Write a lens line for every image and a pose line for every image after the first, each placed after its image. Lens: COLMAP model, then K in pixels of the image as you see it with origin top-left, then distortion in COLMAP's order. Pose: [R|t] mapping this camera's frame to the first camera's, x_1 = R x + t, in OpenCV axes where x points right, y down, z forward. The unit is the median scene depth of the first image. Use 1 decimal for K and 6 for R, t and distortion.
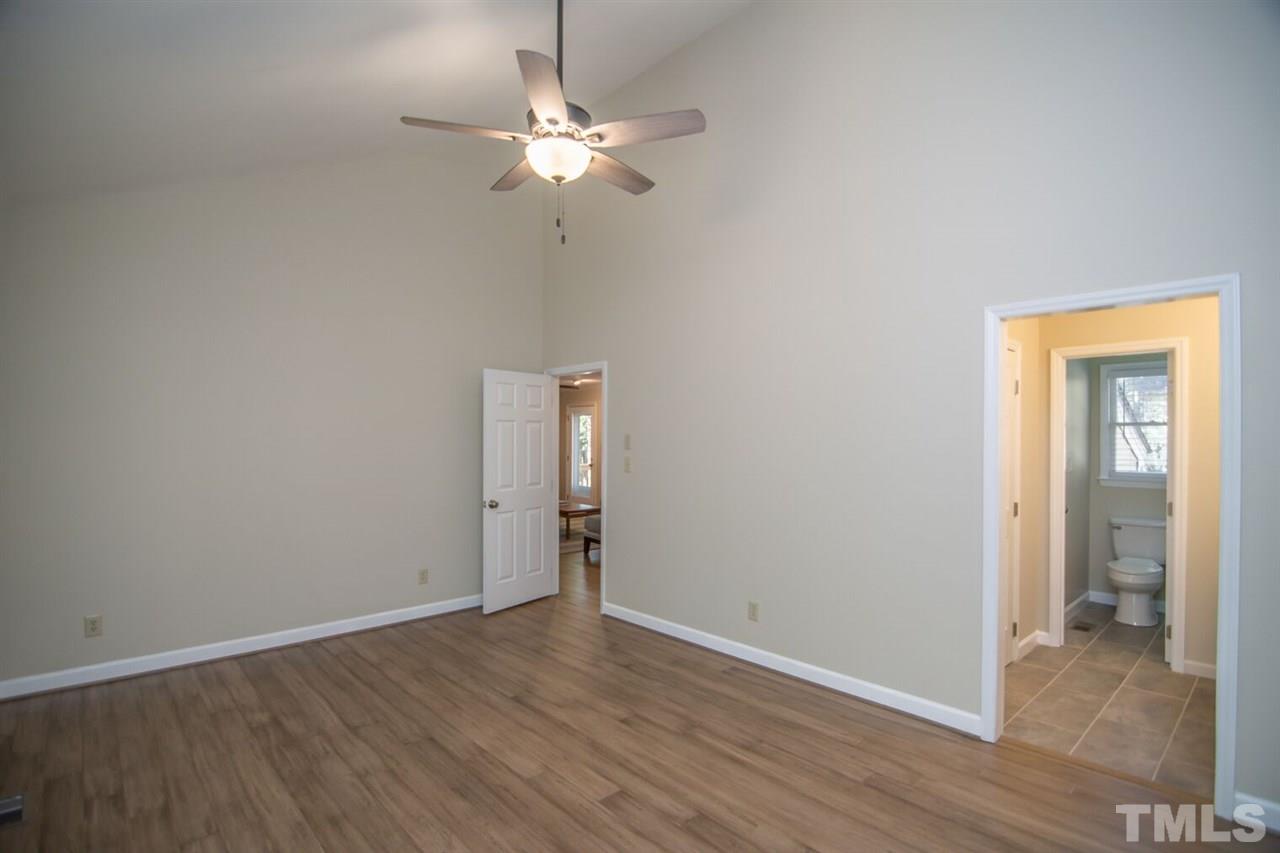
lens RADIAL K [[624.7, 0, 637.4], [0, 624.7, 432.3], [0, 0, 1]] dist [-0.003462, -0.000893]
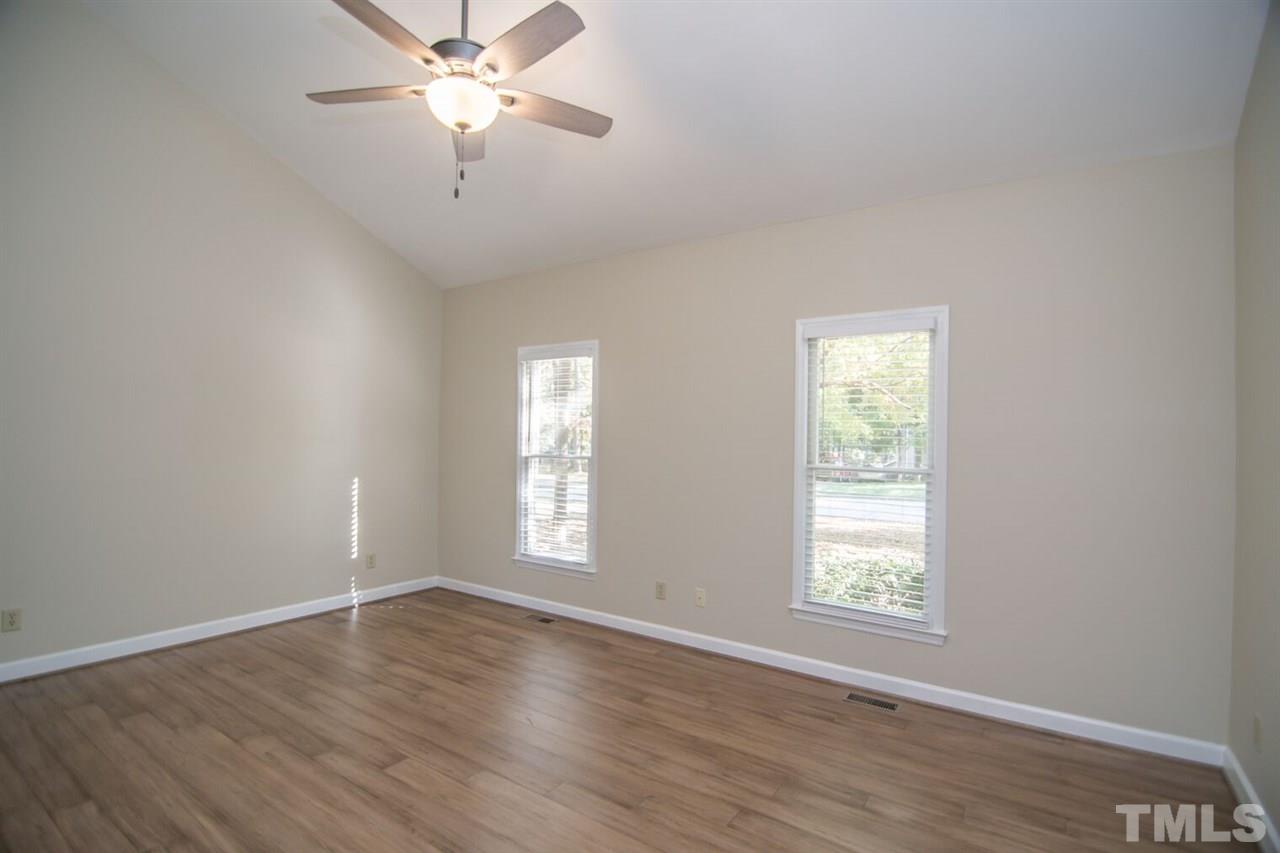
lens RADIAL K [[624.7, 0, 637.4], [0, 624.7, 432.3], [0, 0, 1]] dist [-0.003462, -0.000893]
pose [[-0.976146, -0.015624, -0.216553, -0.176076], [-0.014391, 0.999870, -0.007272, 0.036374], [0.216638, -0.003982, -0.976244, 1.840630]]
